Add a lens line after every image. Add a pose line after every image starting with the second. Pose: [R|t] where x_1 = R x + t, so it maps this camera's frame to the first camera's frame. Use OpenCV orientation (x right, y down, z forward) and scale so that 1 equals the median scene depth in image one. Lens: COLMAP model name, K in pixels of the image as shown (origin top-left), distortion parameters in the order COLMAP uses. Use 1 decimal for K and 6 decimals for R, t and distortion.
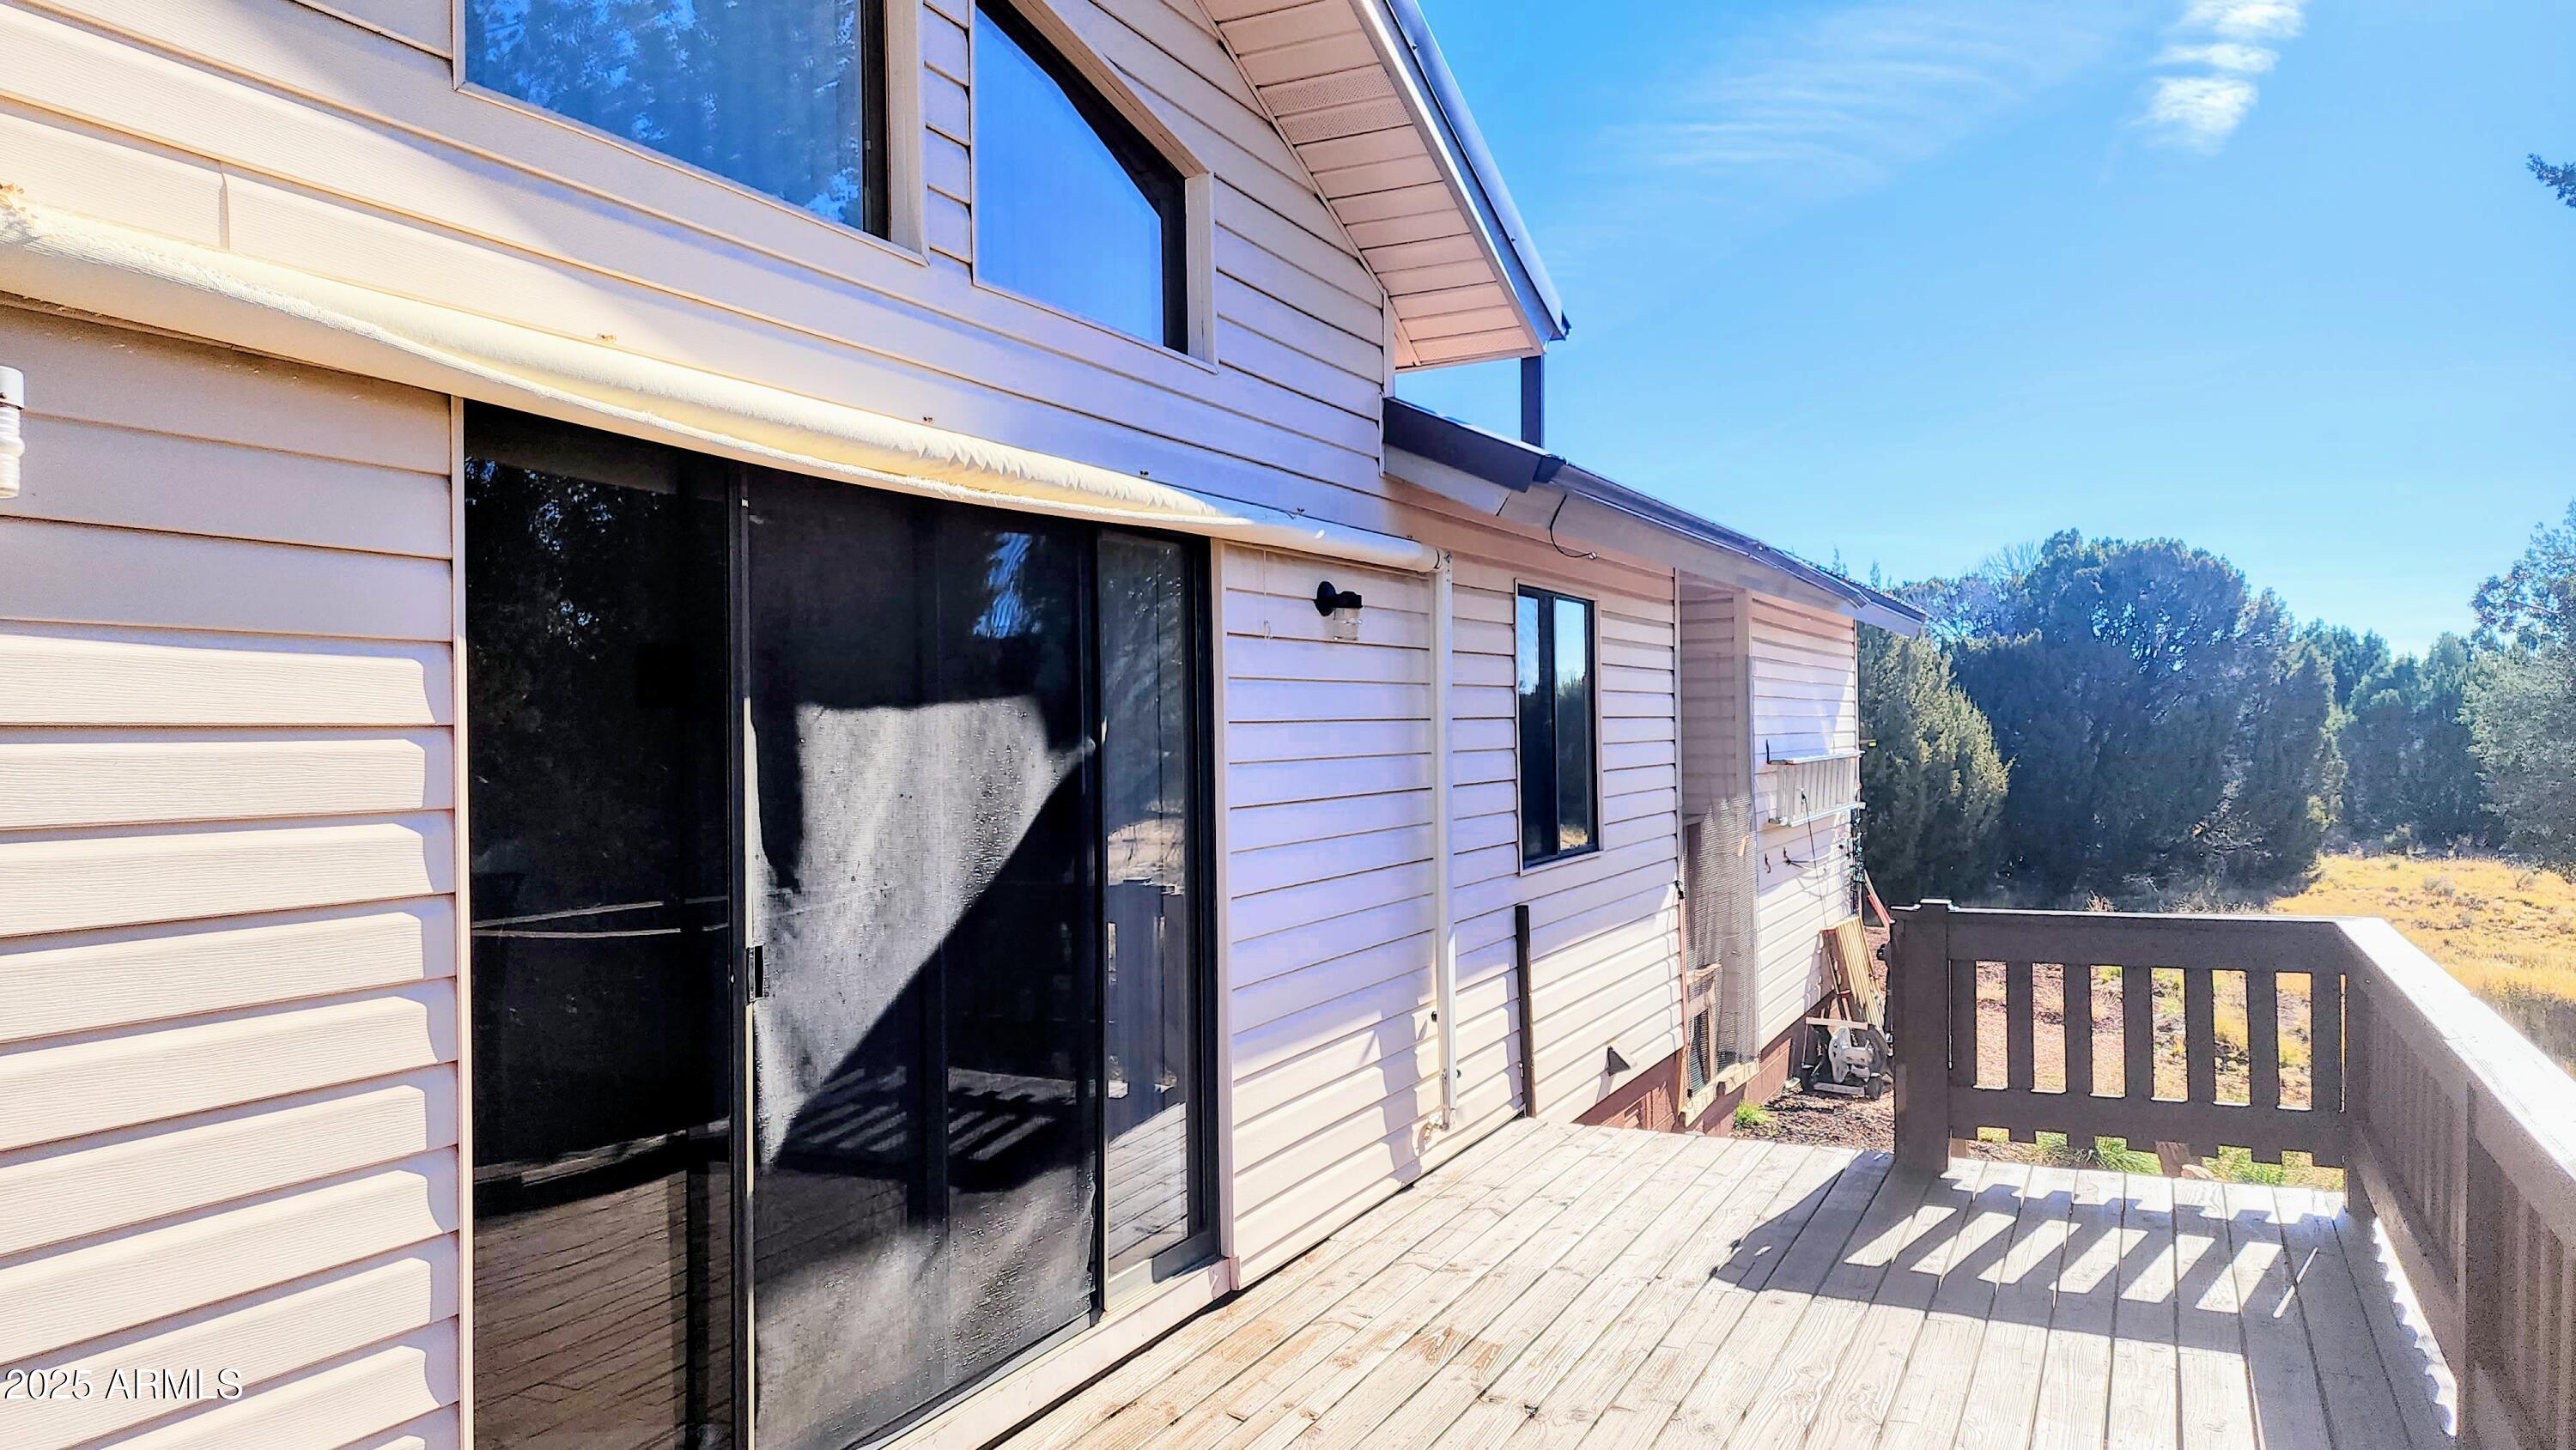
lens RADIAL K [[1726.0, 0, 1294.2], [0, 1726.0, 715.4], [0, 0, 1]] dist [0.054617, -0.000609]
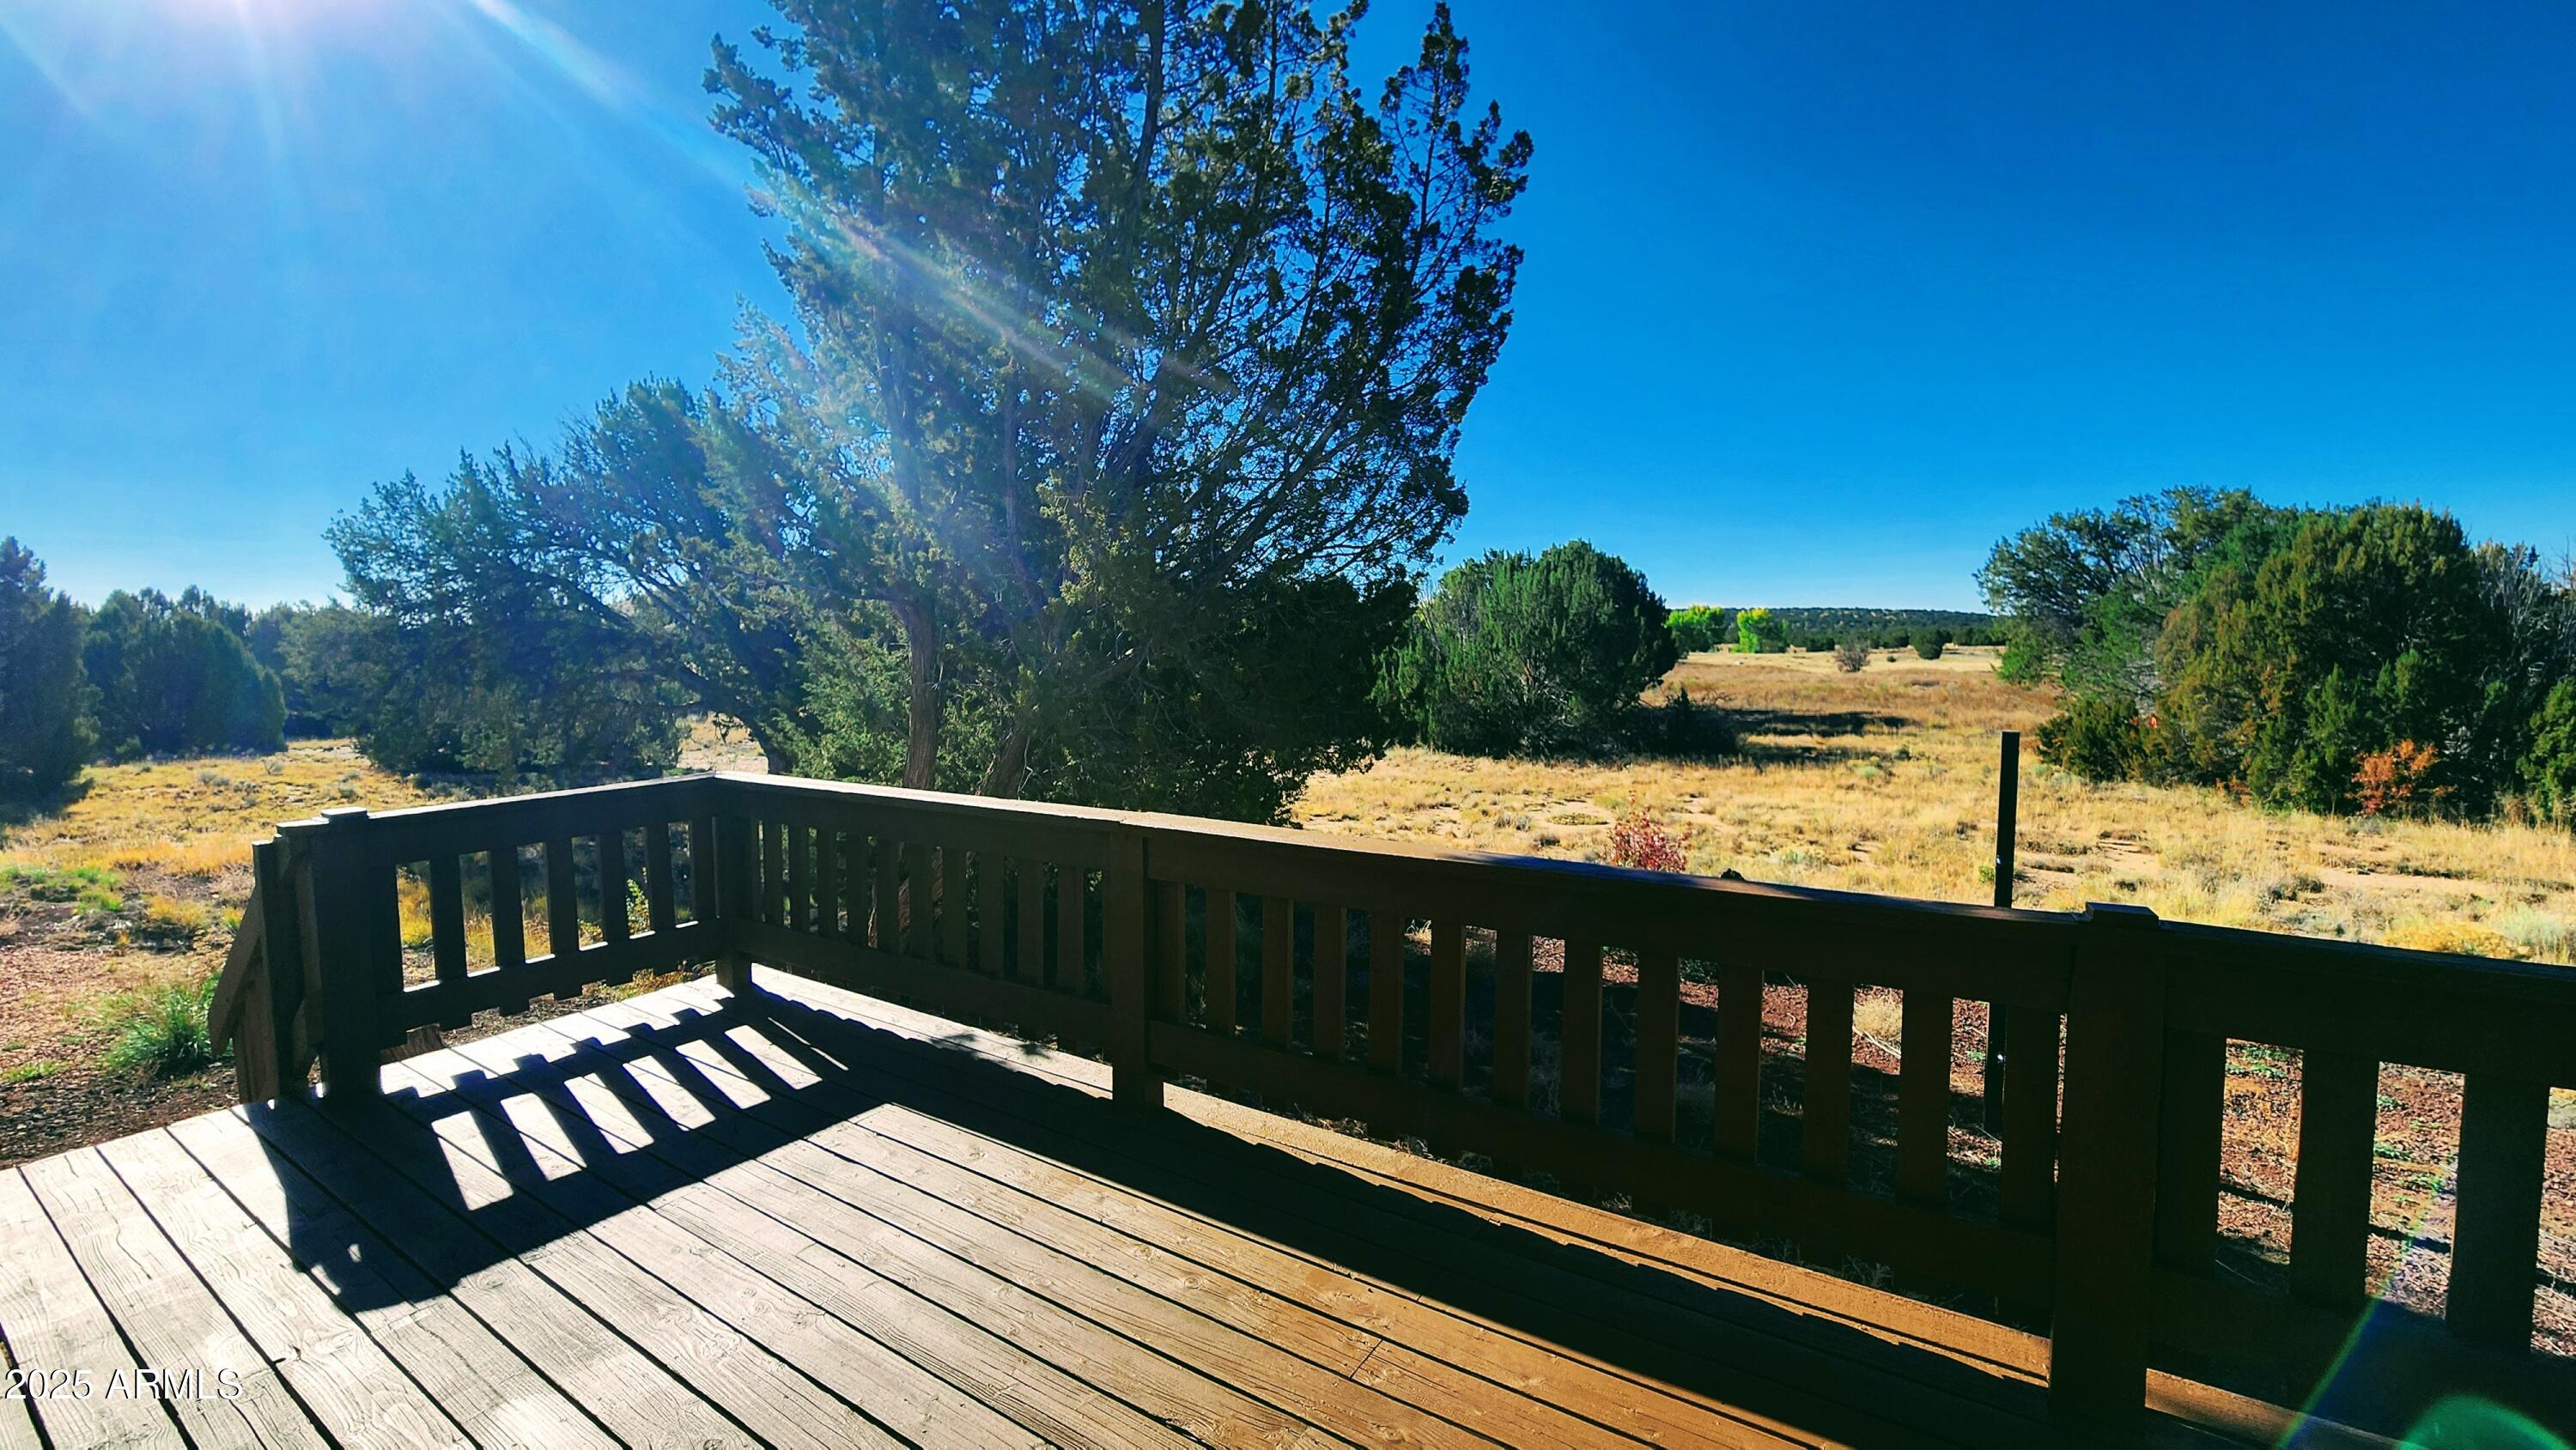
lens RADIAL K [[1060.8, 0, 1278.4], [0, 1060.8, 729.8], [0, 0, 1]] dist [-0.001366, 0.000680]
pose [[0.124790, -0.066332, 0.989963, -0.151676], [-0.000109, 0.997762, 0.066868, 0.031845], [-0.992183, -0.008452, 0.124504, 0.523115]]
